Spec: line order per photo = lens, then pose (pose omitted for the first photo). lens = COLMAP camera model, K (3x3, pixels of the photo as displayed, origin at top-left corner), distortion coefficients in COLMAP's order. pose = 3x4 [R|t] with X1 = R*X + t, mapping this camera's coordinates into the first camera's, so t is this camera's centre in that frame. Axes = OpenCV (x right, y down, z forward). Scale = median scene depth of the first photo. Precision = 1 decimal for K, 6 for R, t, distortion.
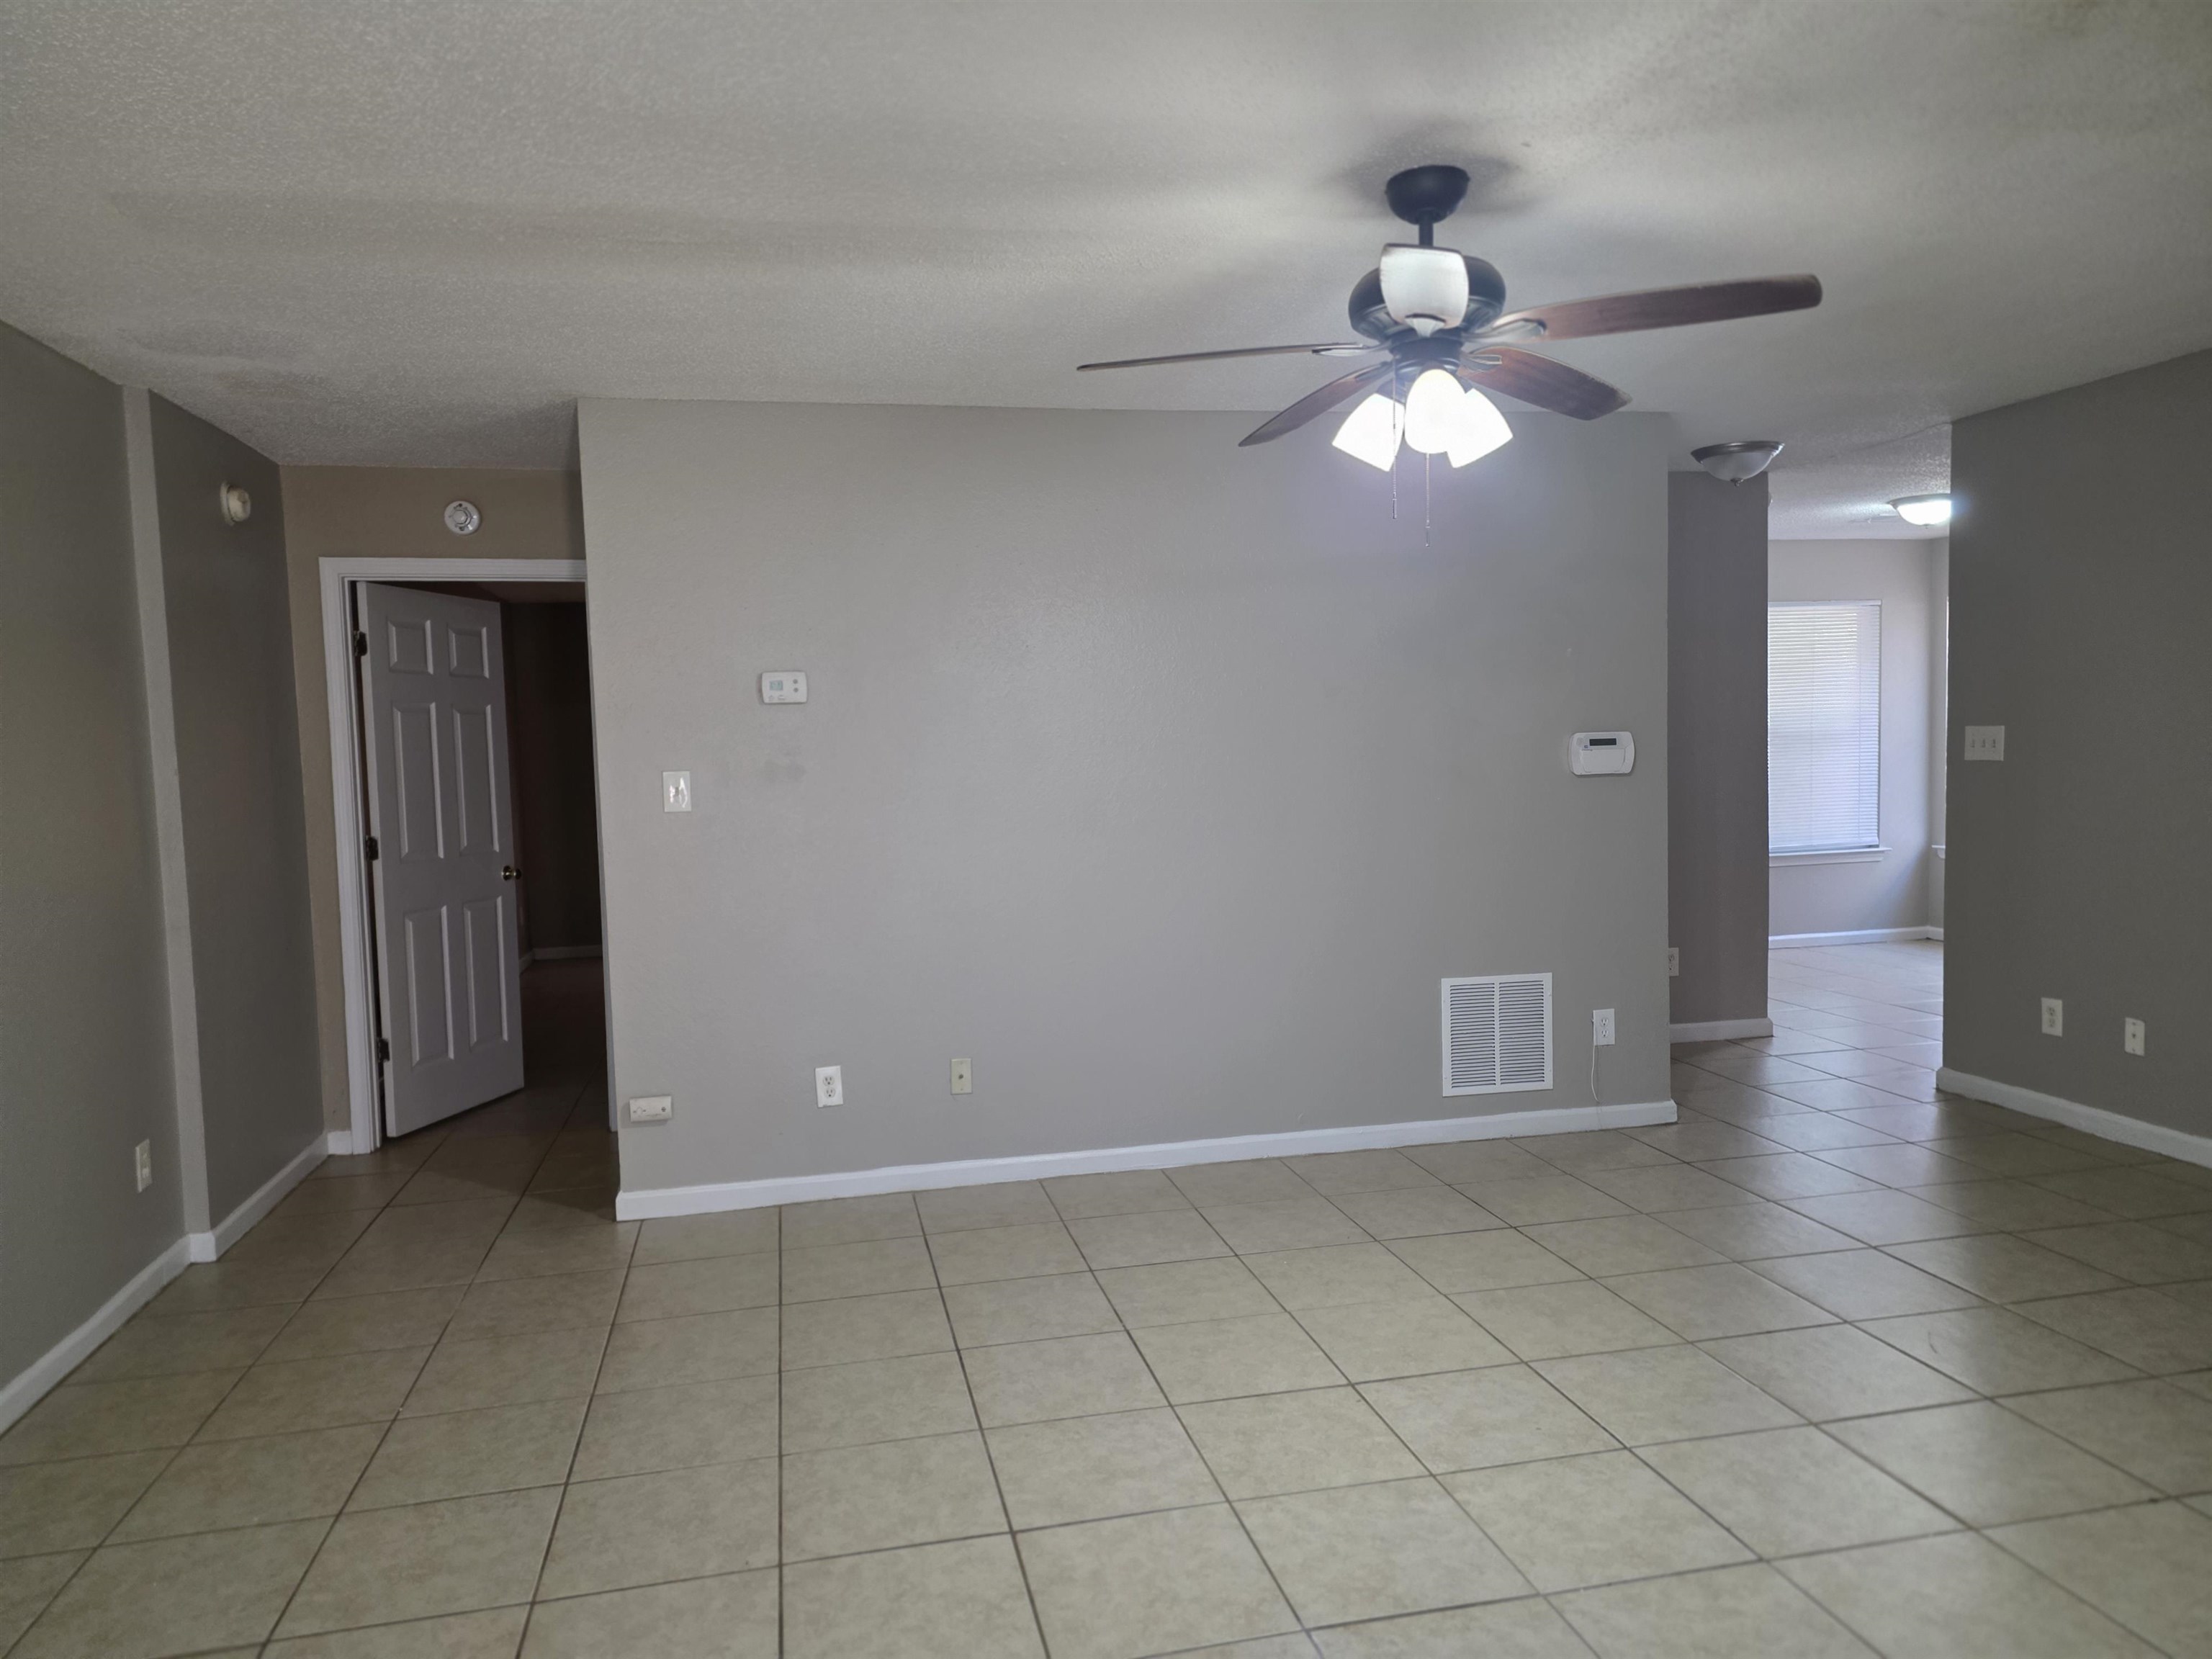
lens RADIAL K [[1497.2, 0, 1106.0], [0, 1497.2, 829.5], [0, 0, 1]] dist [0.054883, -0.041688]
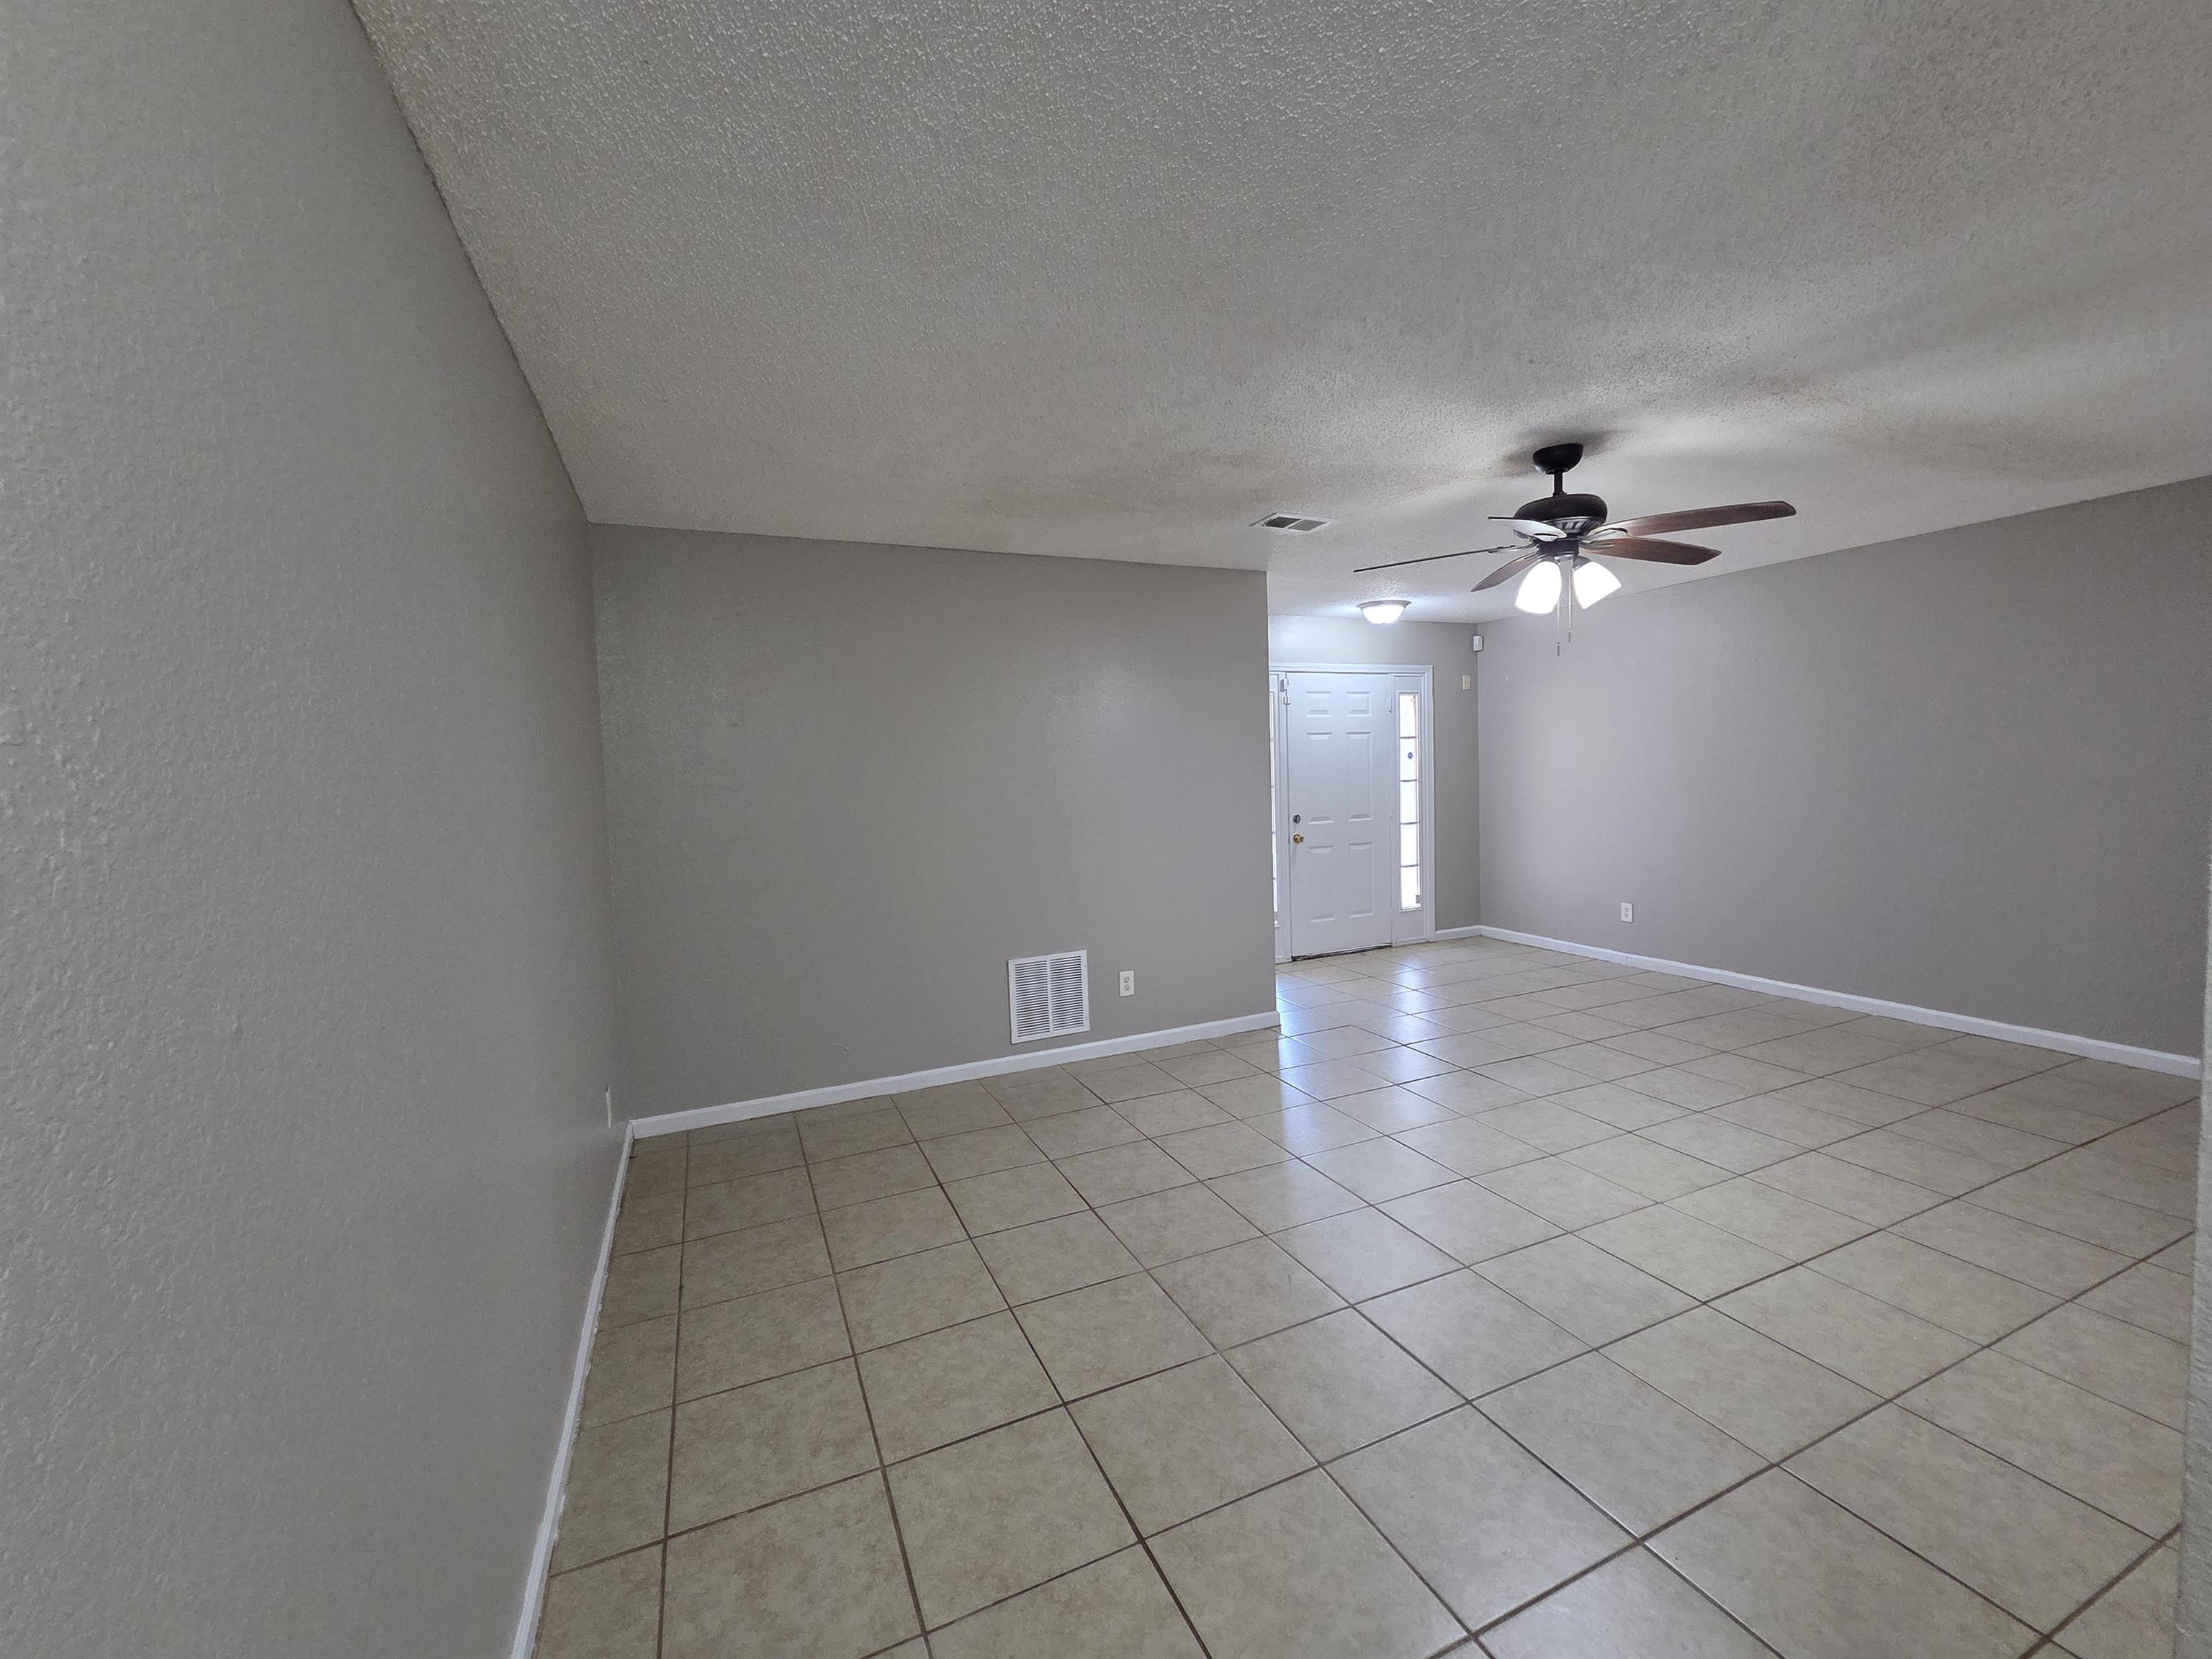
lens RADIAL K [[897.6, 0, 1110.9], [0, 897.6, 823.2], [0, 0, 1]] dist [-0.000854, 0.000013]
pose [[-0.978035, 0.081629, -0.191791, 0.821287], [0.057166, 0.989892, 0.129793, -0.144075], [0.200447, 0.115979, -0.972816, 1.691570]]
